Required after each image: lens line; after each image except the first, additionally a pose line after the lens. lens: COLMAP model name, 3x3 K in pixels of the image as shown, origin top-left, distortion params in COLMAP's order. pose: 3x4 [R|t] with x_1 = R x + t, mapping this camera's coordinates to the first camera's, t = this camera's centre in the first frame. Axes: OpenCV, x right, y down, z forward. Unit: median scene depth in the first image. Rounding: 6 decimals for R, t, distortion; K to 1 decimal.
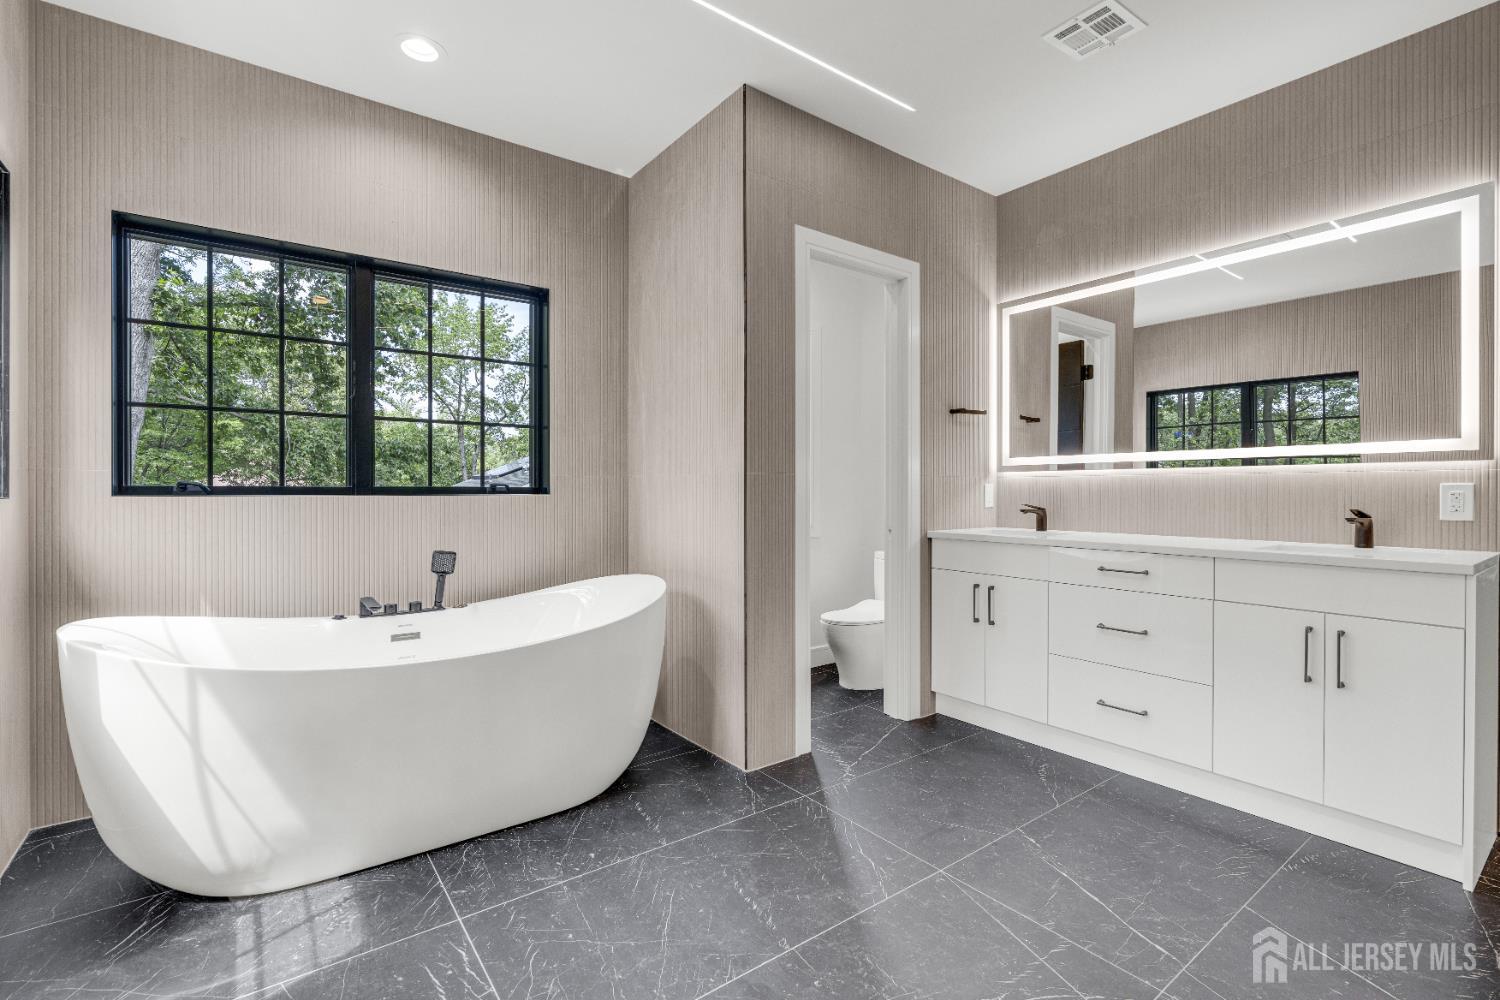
lens RADIAL K [[667.3, 0, 750.0], [0, 667.3, 500.0], [0, 0, 1]] dist [0.000167, -0.000028]
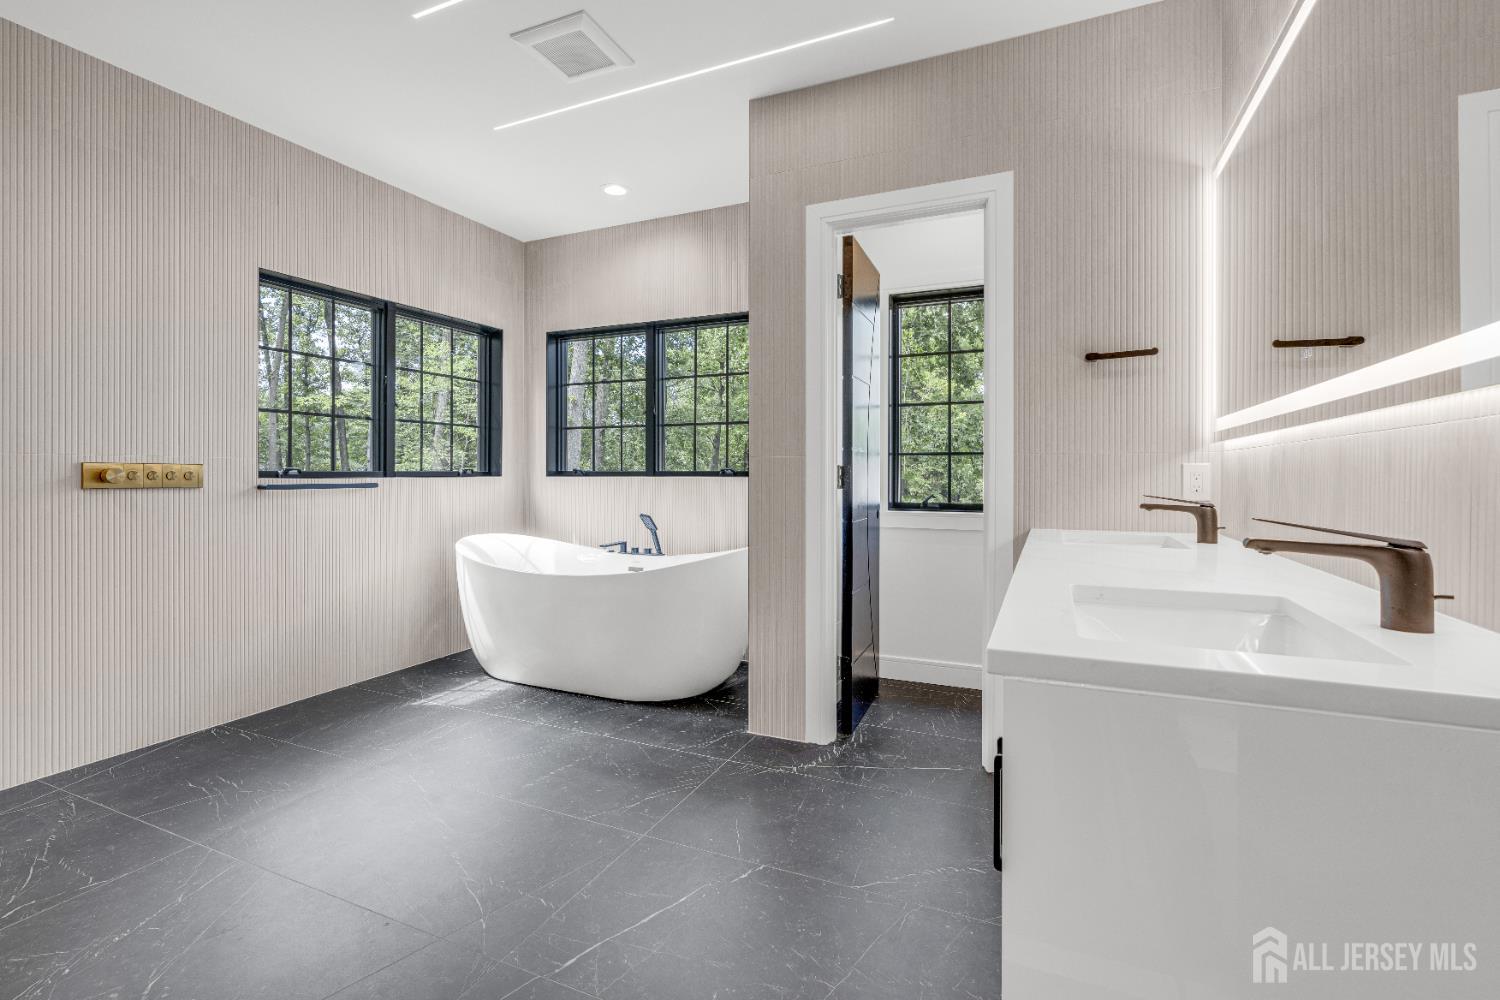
lens RADIAL K [[692.6, 0, 746.0], [0, 692.6, 479.2], [0, 0, 1]] dist [-0.001468, -0.000130]
pose [[0.485185, 0.006975, -0.874384, 1.004323], [-0.012765, 0.999918, 0.000893, -0.006290], [0.874318, 0.010728, 0.485234, 0.459926]]
